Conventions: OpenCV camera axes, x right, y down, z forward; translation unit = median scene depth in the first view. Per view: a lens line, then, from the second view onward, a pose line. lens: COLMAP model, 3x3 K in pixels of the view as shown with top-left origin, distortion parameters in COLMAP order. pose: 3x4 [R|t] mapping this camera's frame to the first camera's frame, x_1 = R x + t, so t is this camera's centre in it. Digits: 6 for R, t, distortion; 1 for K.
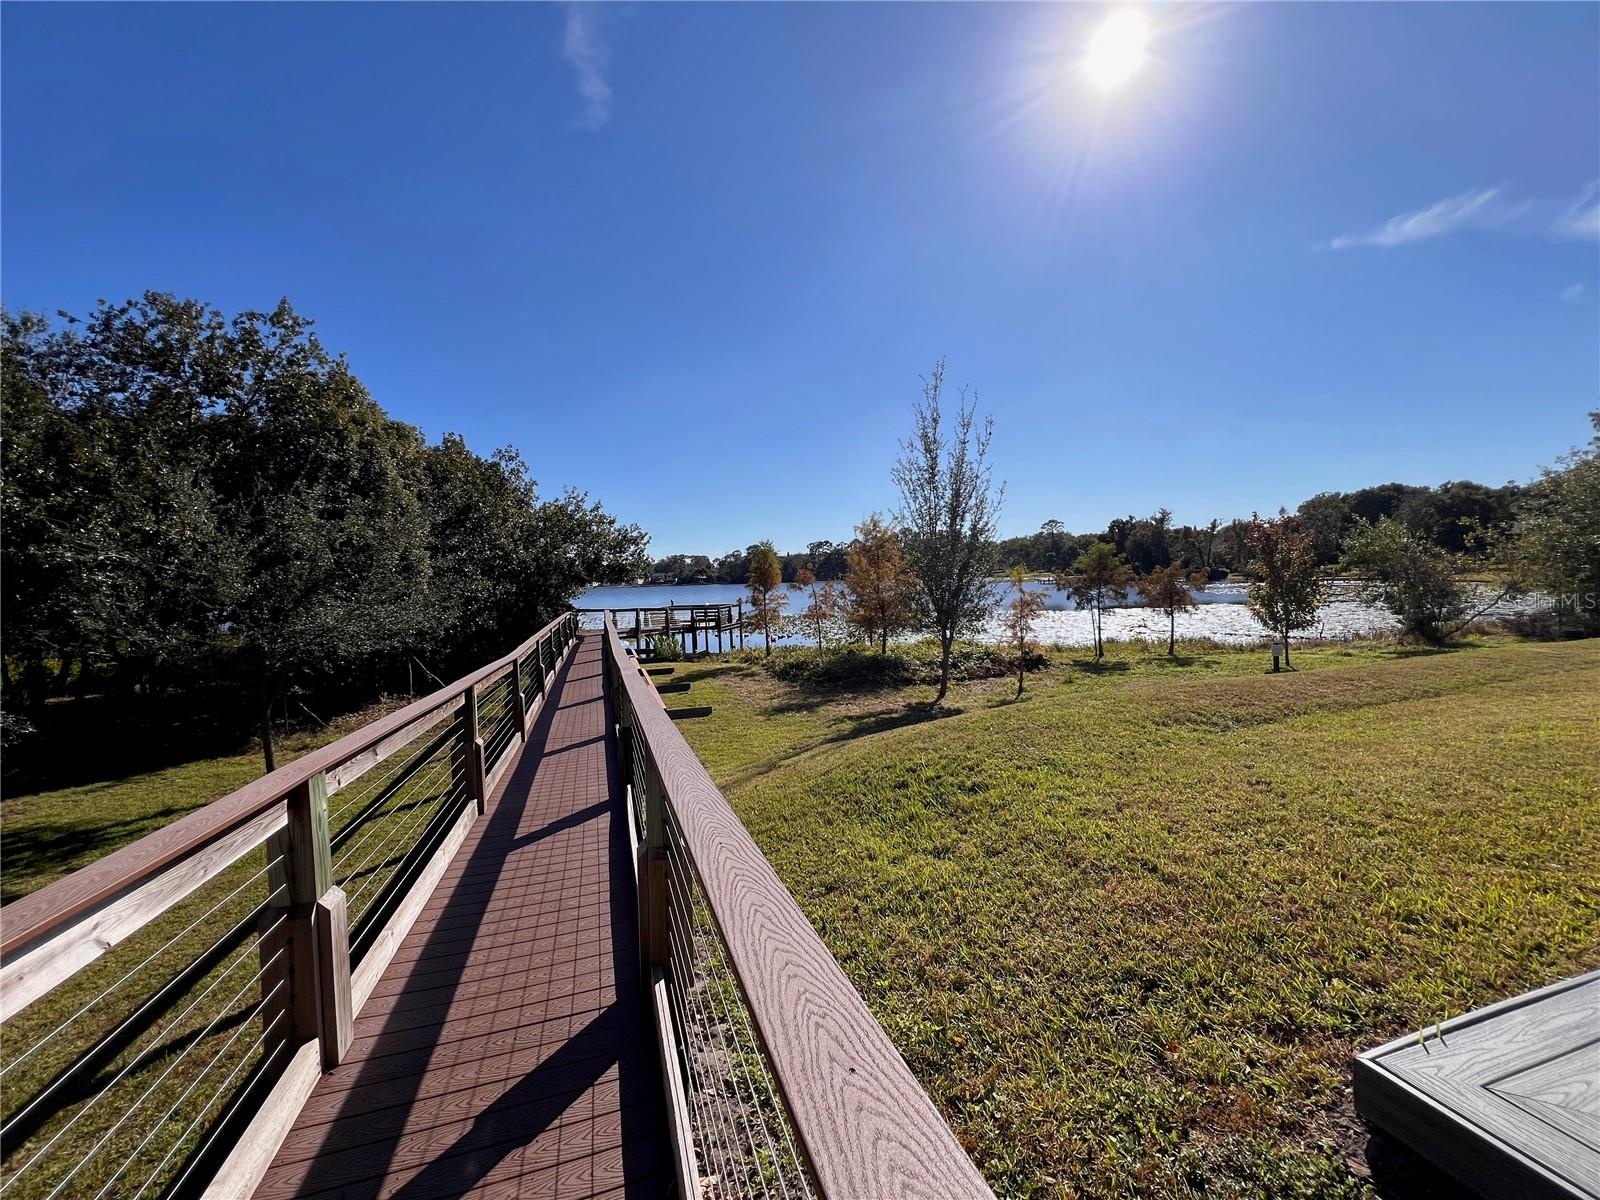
lens RADIAL K [[648.8, 0, 796.0], [0, 648.8, 596.8], [0, 0, 1]] dist [0.004011, -0.000234]
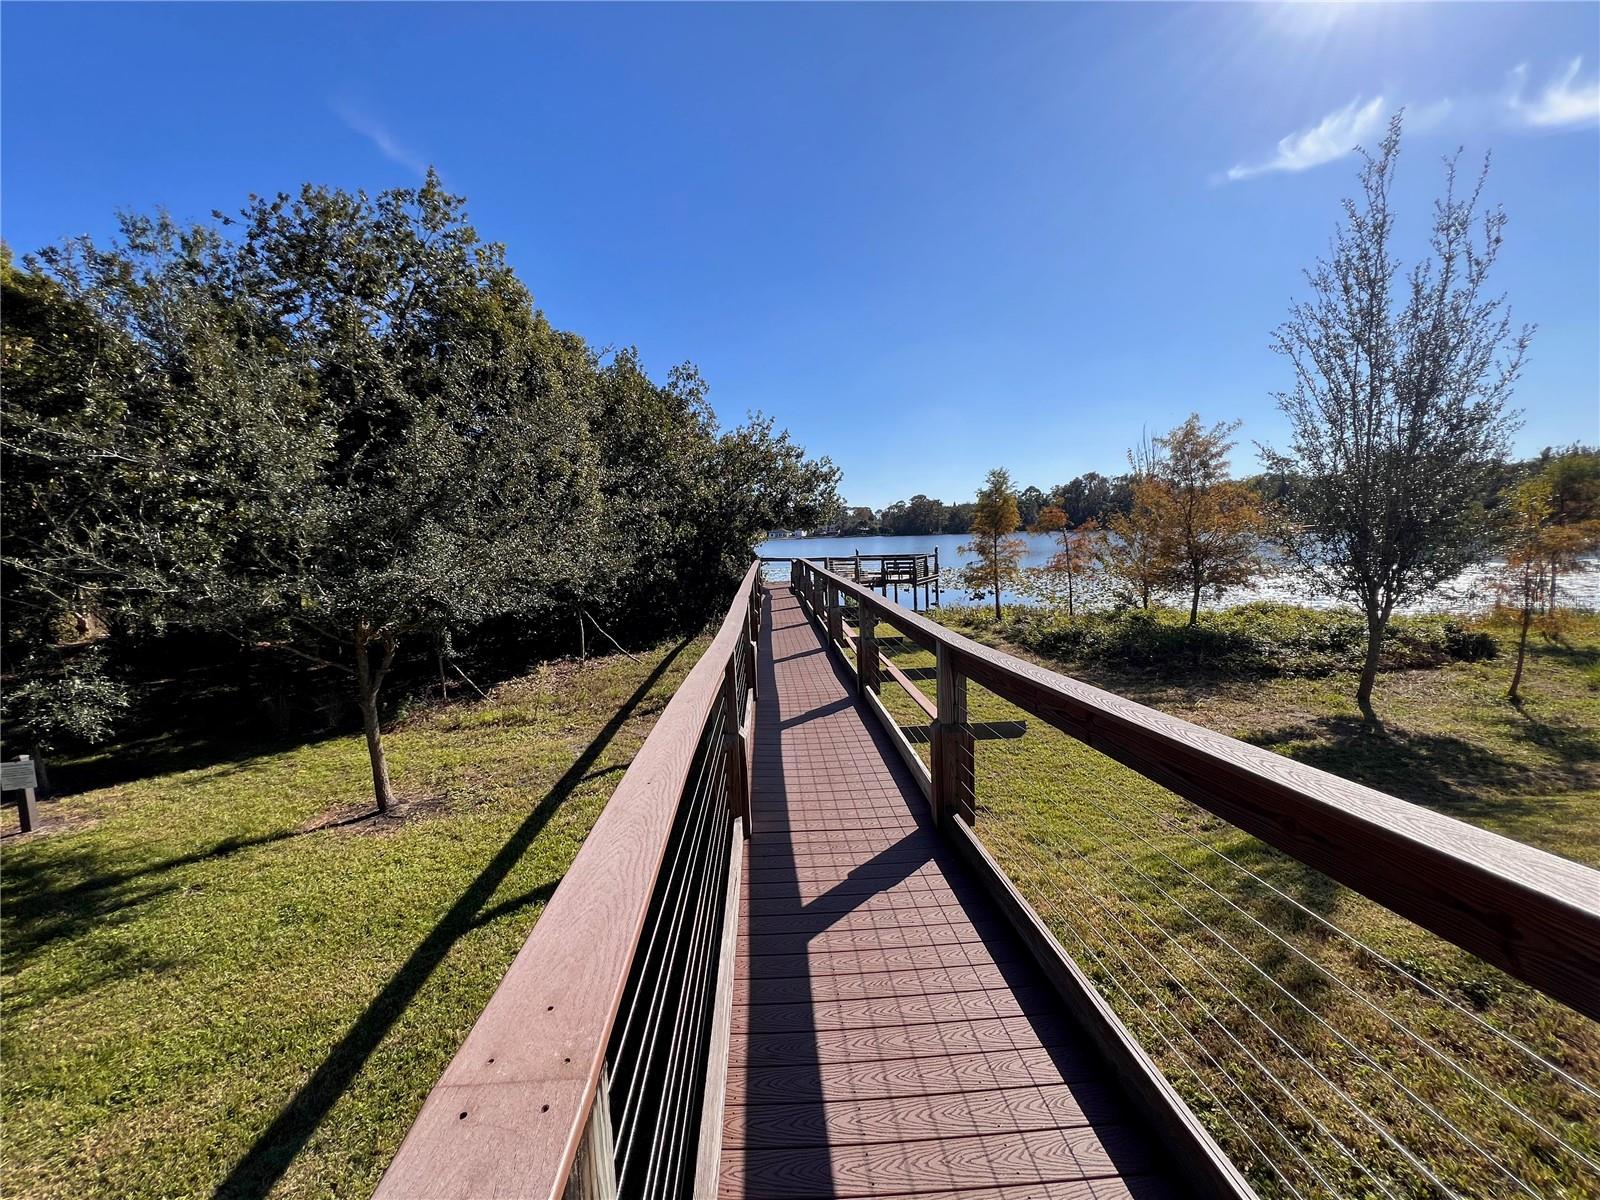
lens RADIAL K [[648.8, 0, 799.1], [0, 648.8, 609.4], [0, 0, 1]] dist [0.004011, -0.000234]
pose [[0.970785, 0.026111, -0.238526, -0.091352], [-0.003894, 0.995645, 0.093143, 0.008127], [0.239919, -0.089493, 0.966659, 0.192040]]
